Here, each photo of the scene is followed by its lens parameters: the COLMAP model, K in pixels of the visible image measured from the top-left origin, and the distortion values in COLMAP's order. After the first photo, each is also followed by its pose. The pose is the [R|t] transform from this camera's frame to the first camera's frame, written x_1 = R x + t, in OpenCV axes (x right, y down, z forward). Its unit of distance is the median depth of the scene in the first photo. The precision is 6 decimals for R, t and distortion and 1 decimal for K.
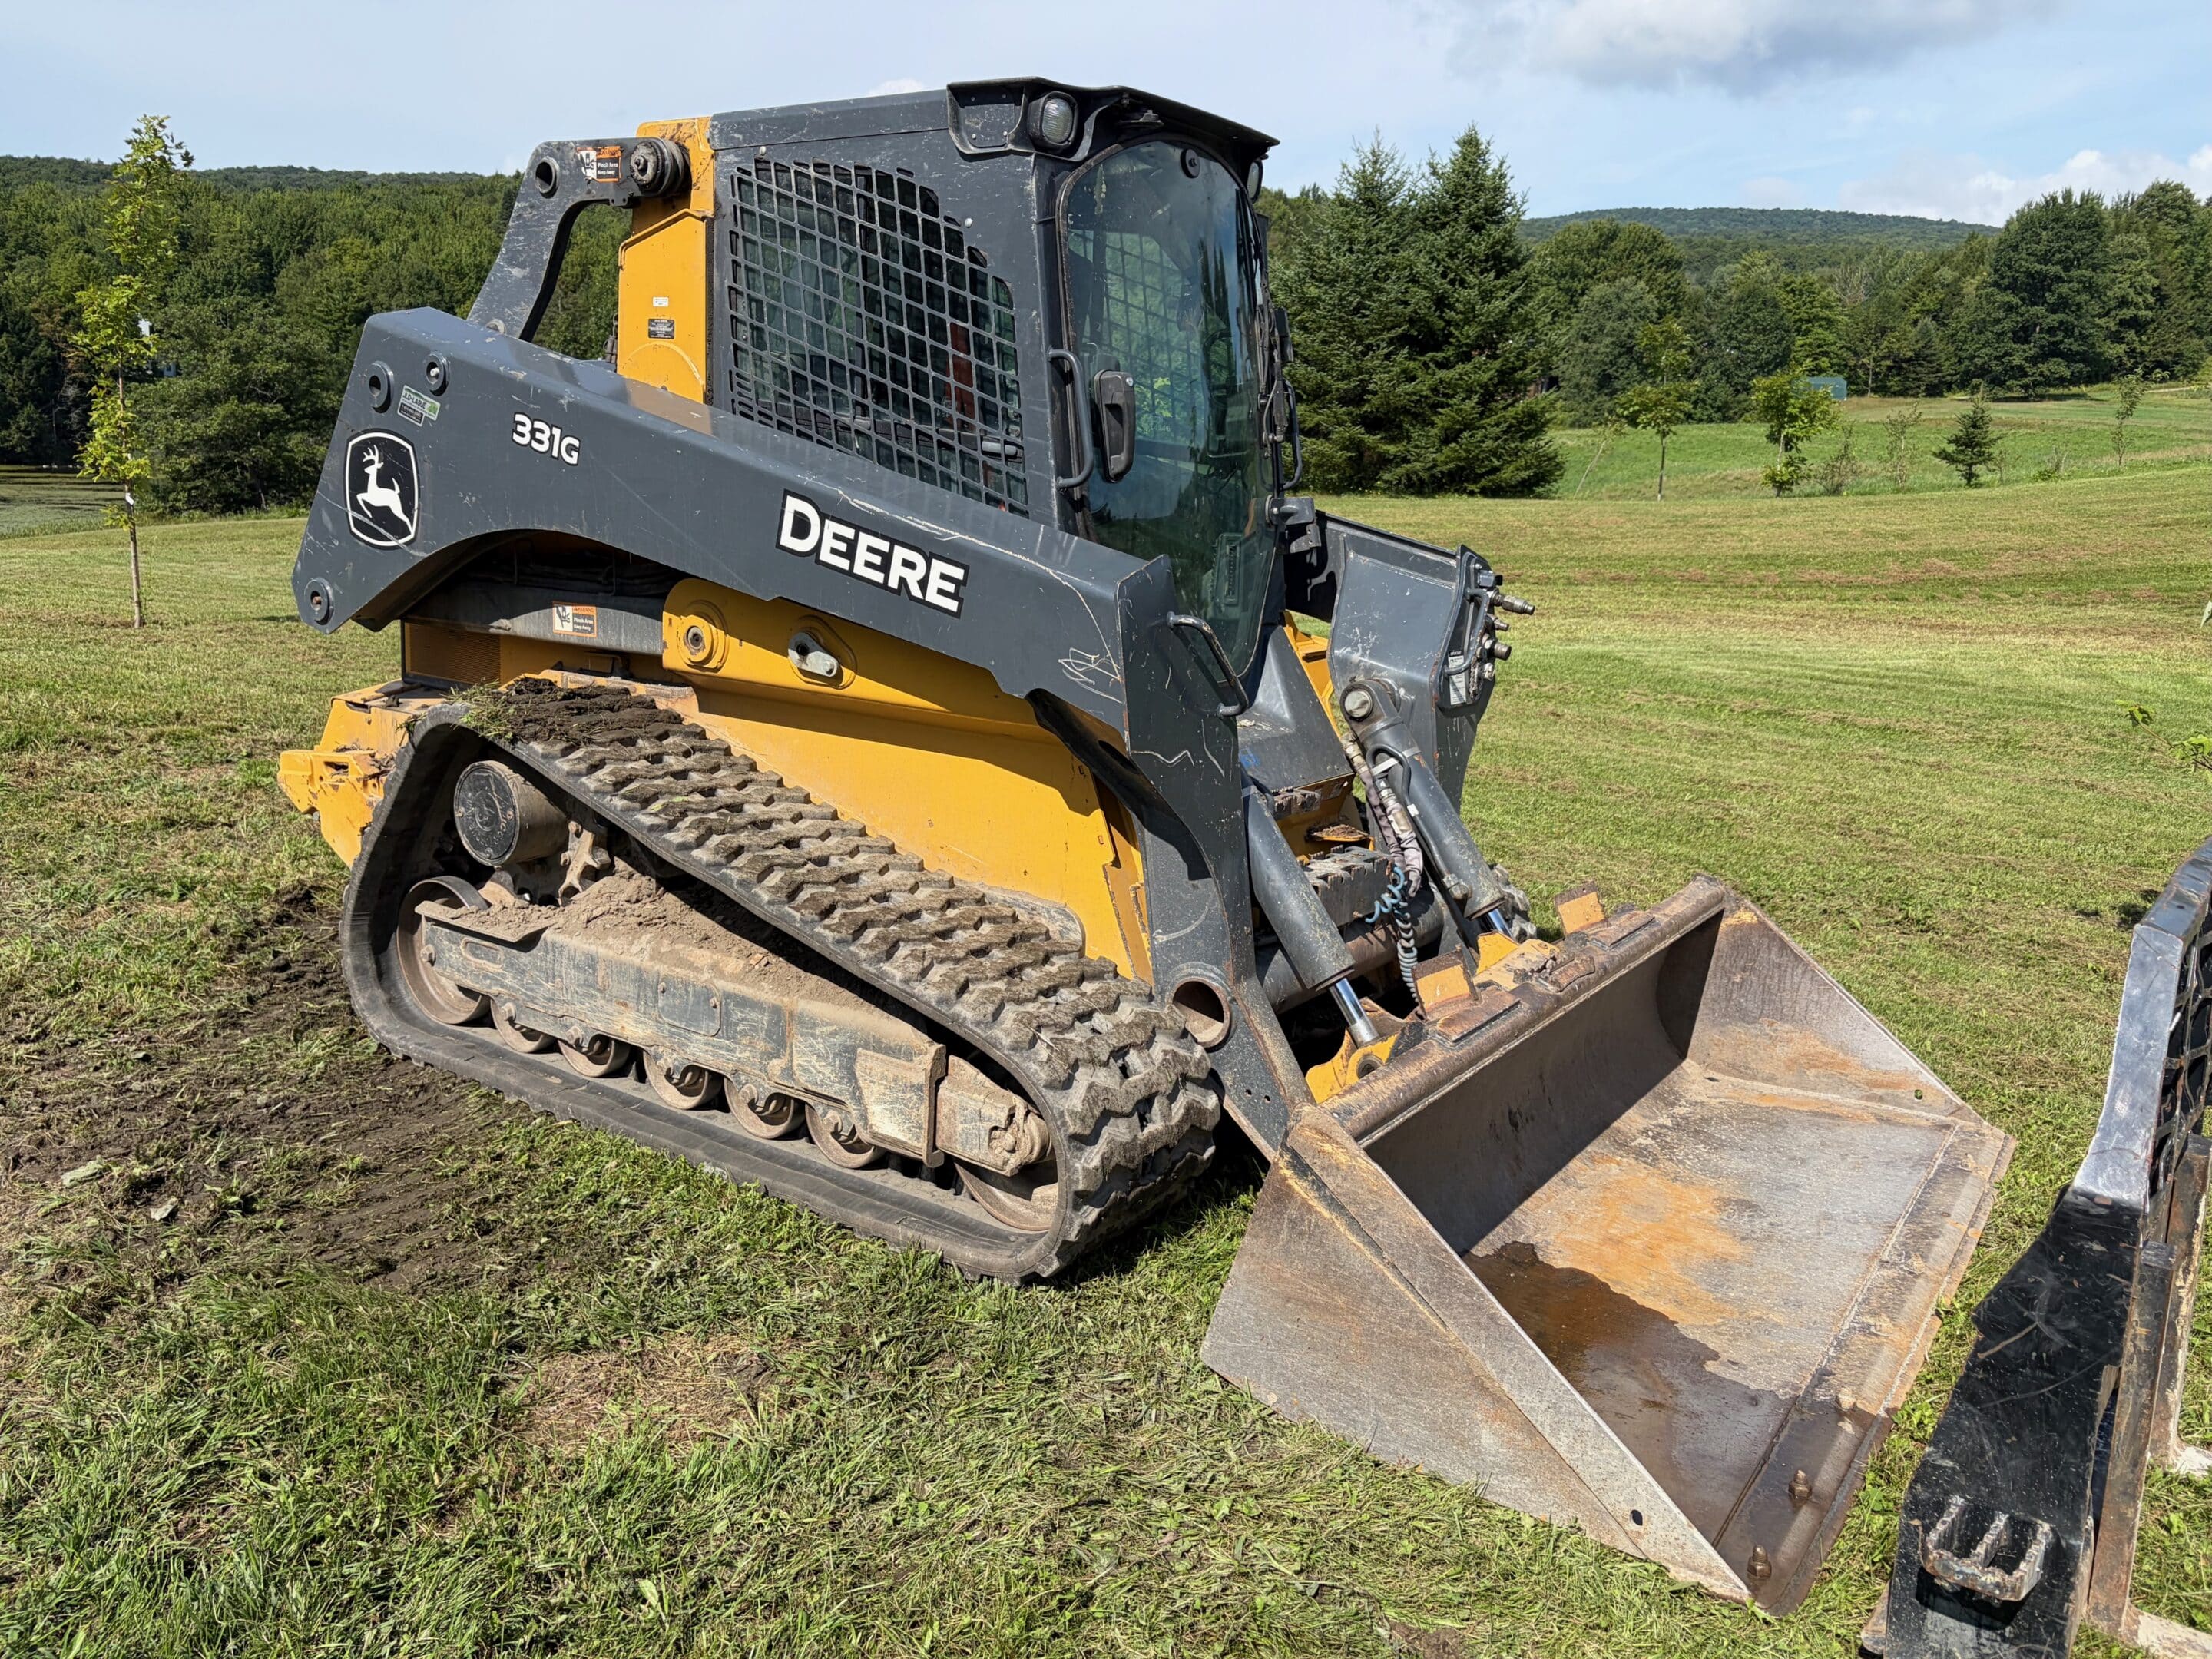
lens RADIAL K [[1677.0, 0, 1106.0], [0, 1677.0, 829.5], [0, 0, 1]] dist [0.050113, -0.060797]
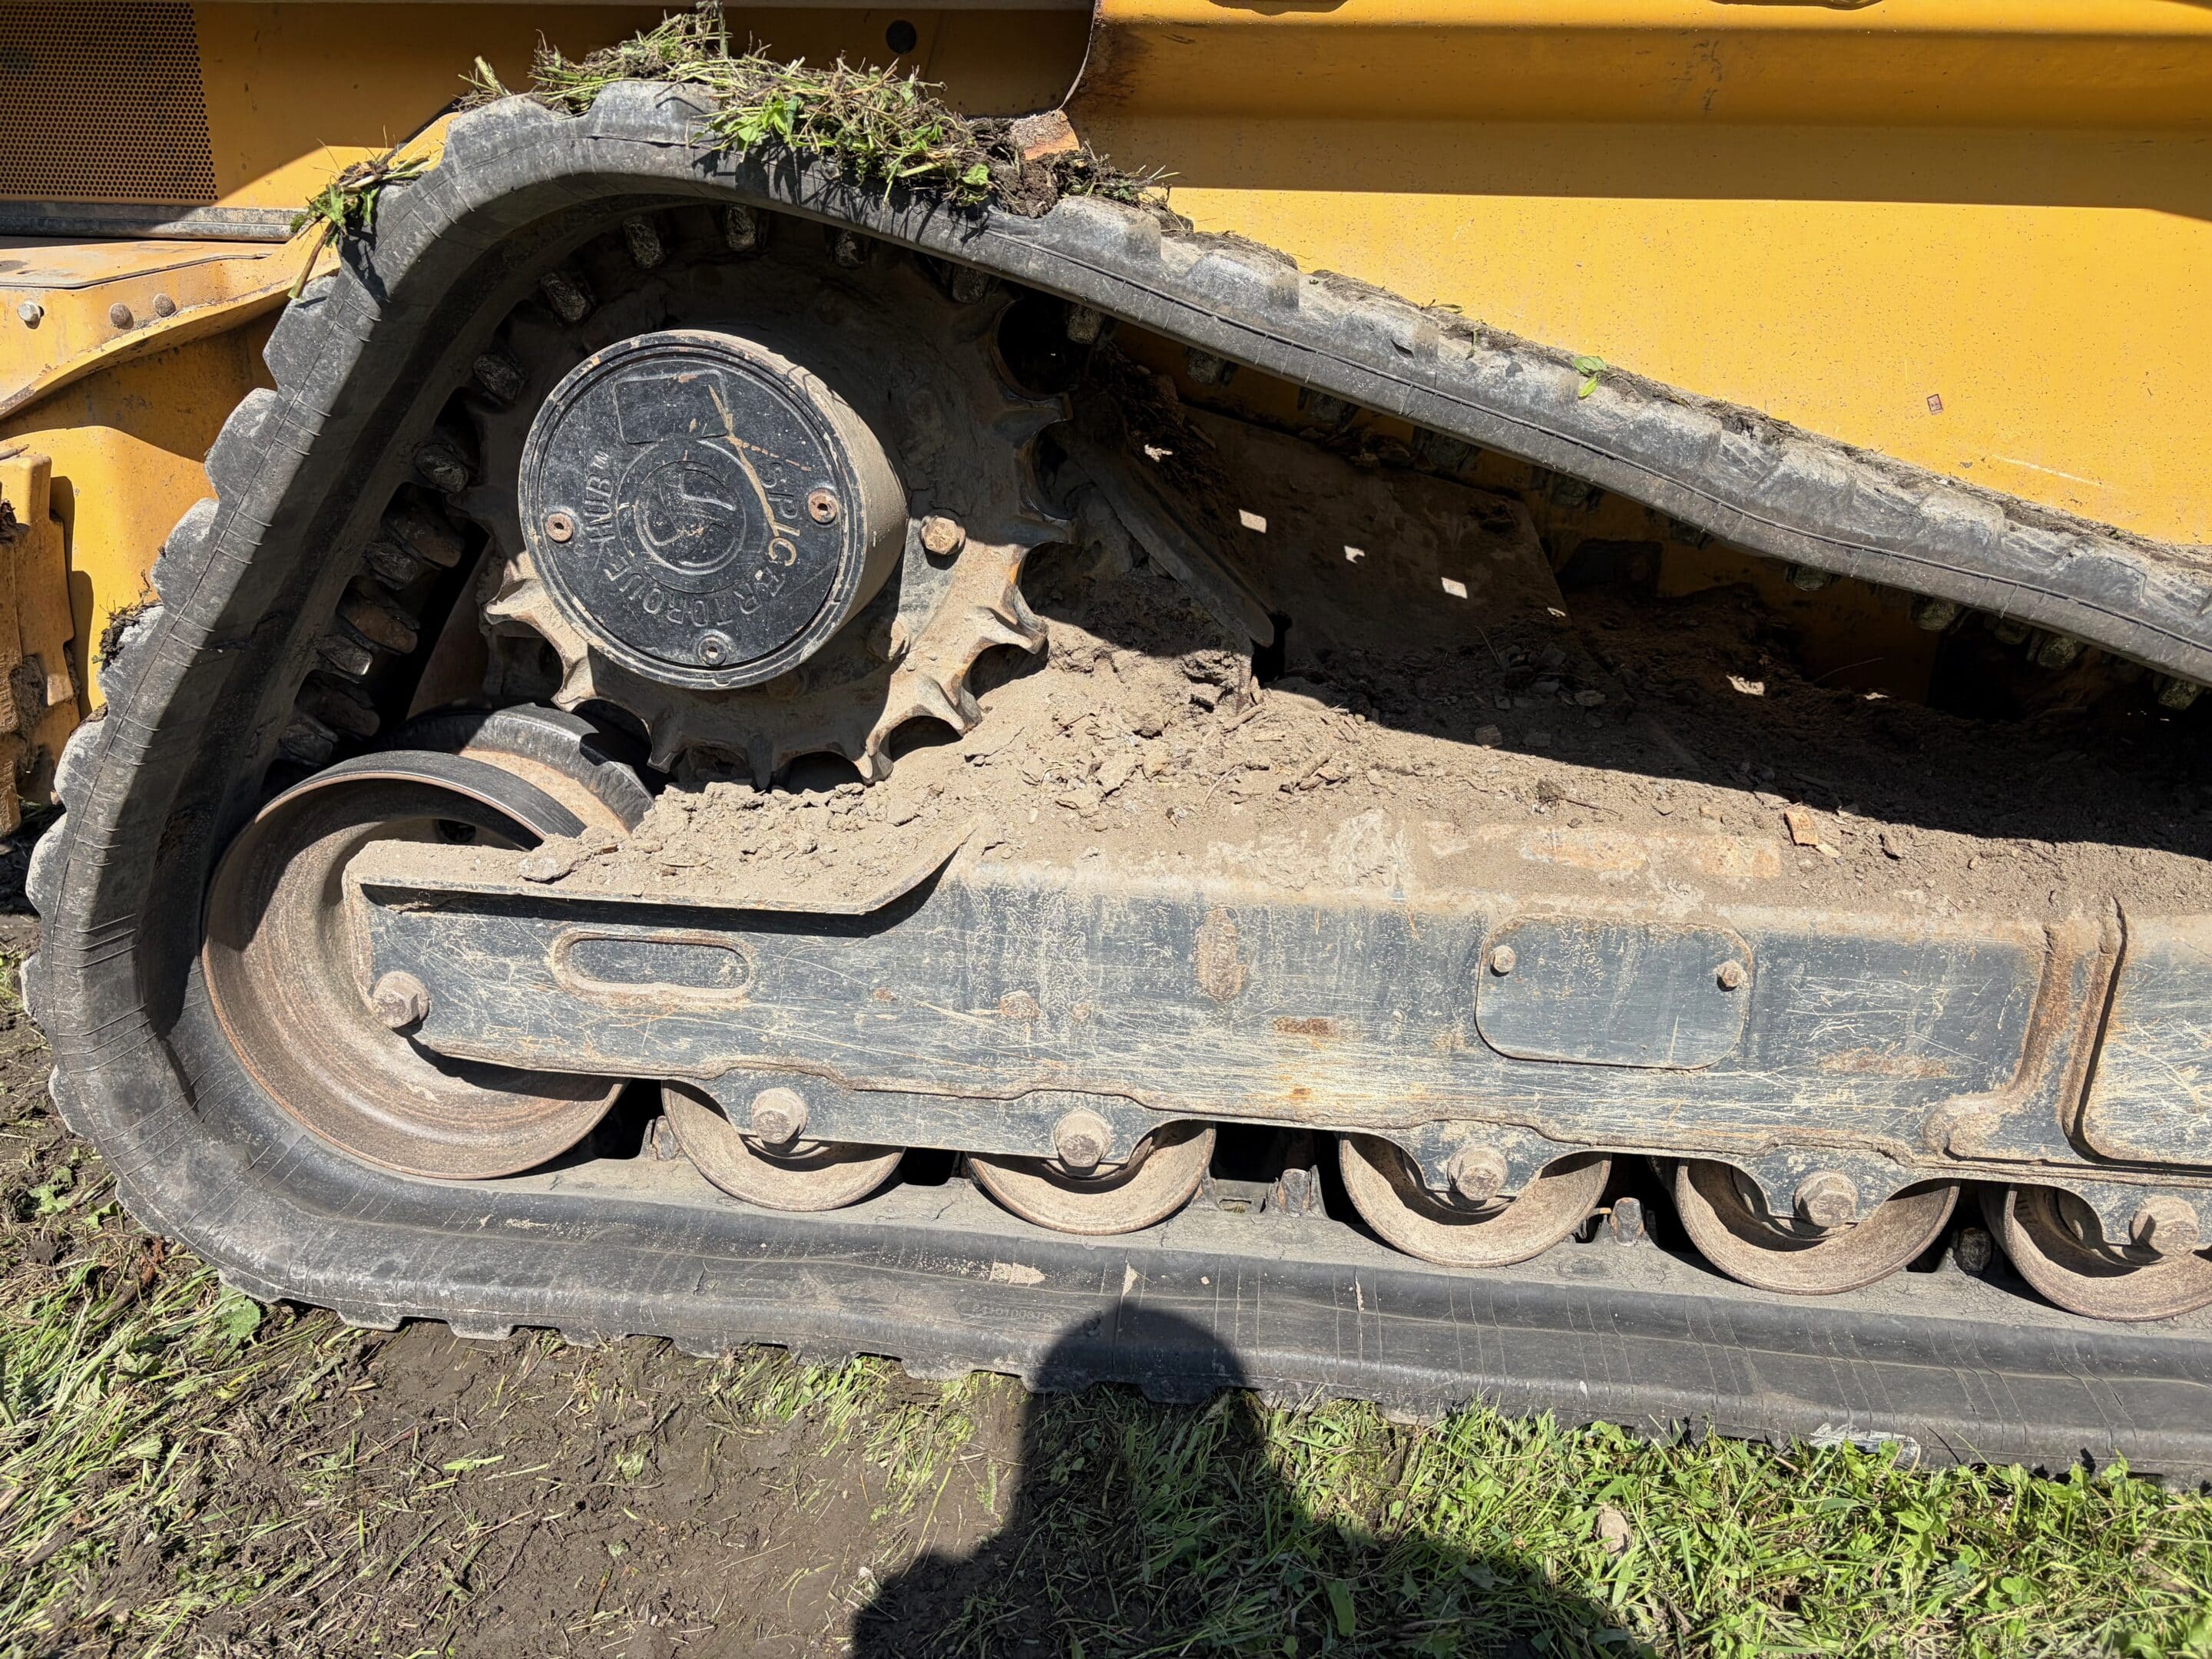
lens RADIAL K [[1686.0, 0, 1080.7], [0, 1686.0, 835.0], [0, 0, 1]] dist [-0.012206, 0.046648]
pose [[0.879645, -0.181868, 0.439486, -0.454006], [0.112643, 0.977379, 0.179001, 0.001080], [-0.462099, -0.107952, 0.880233, 0.711628]]
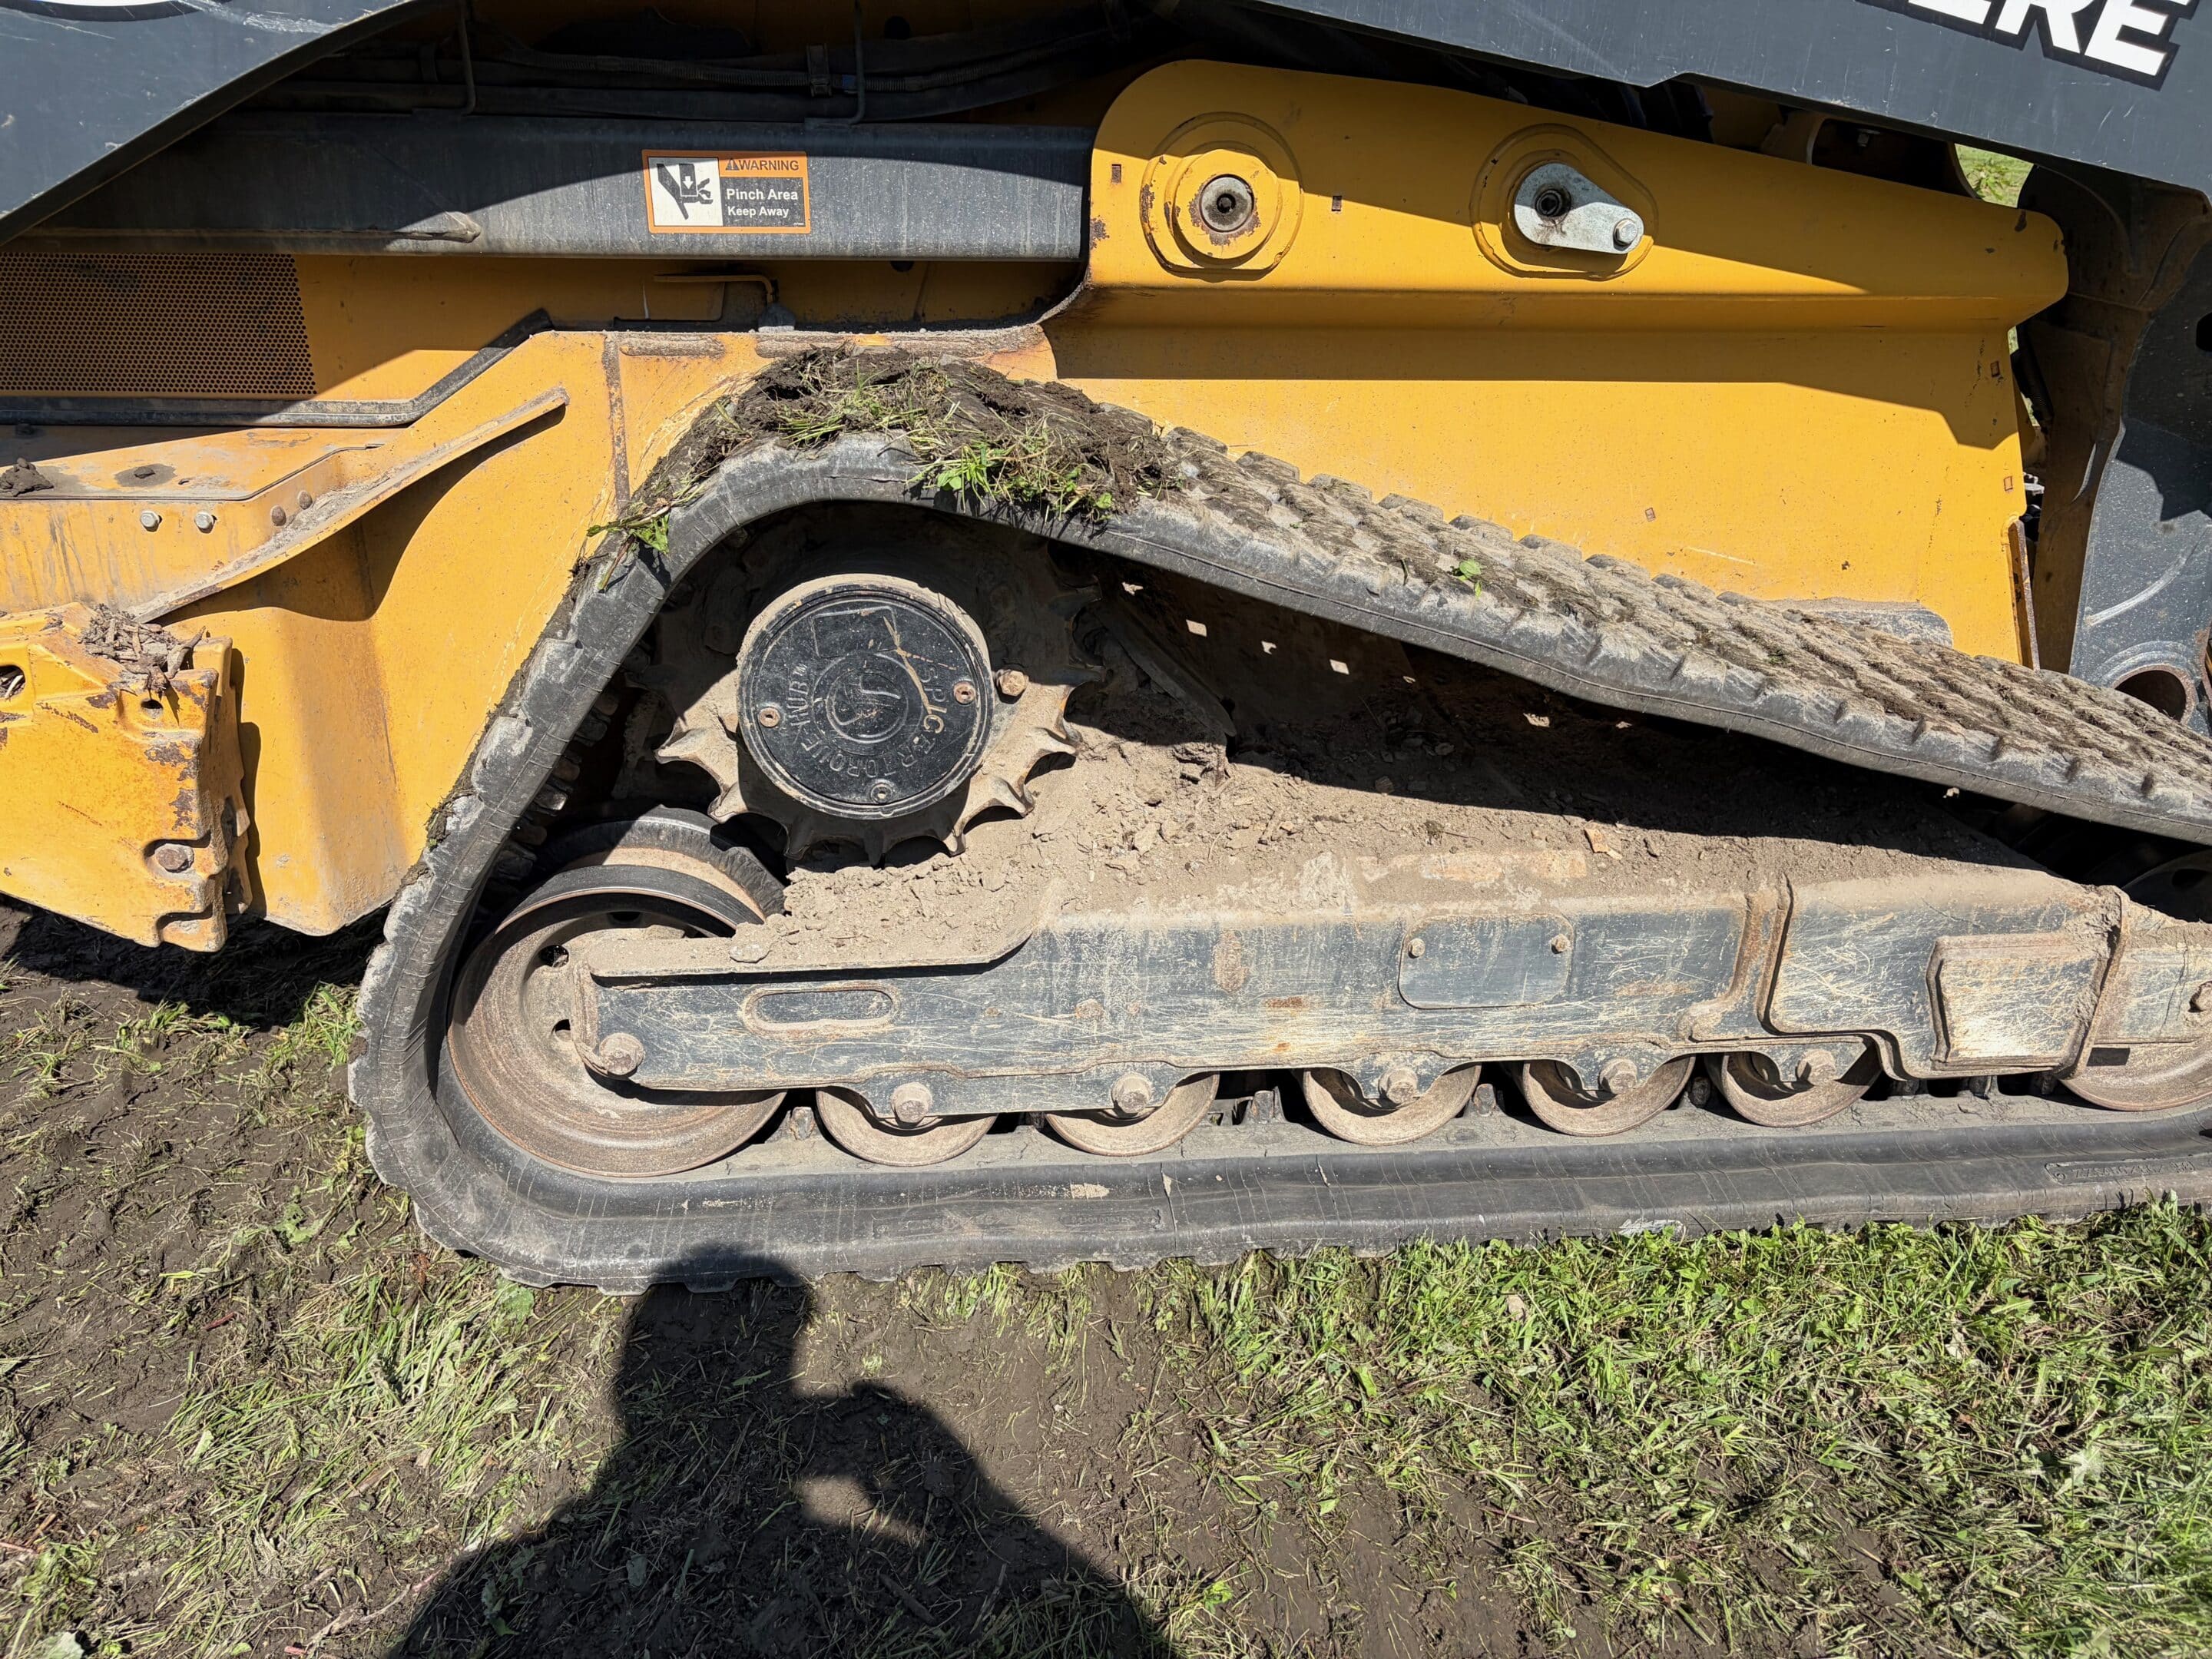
lens RADIAL K [[1644.8, 0, 1106.0], [0, 1644.8, 829.5], [0, 0, 1]] dist [0.011465, 0.001680]
pose [[0.756153, -0.295349, 0.583954, -0.574456], [0.143280, 0.945427, 0.292642, -0.088888], [-0.638517, -0.137613, 0.757205, 0.662270]]
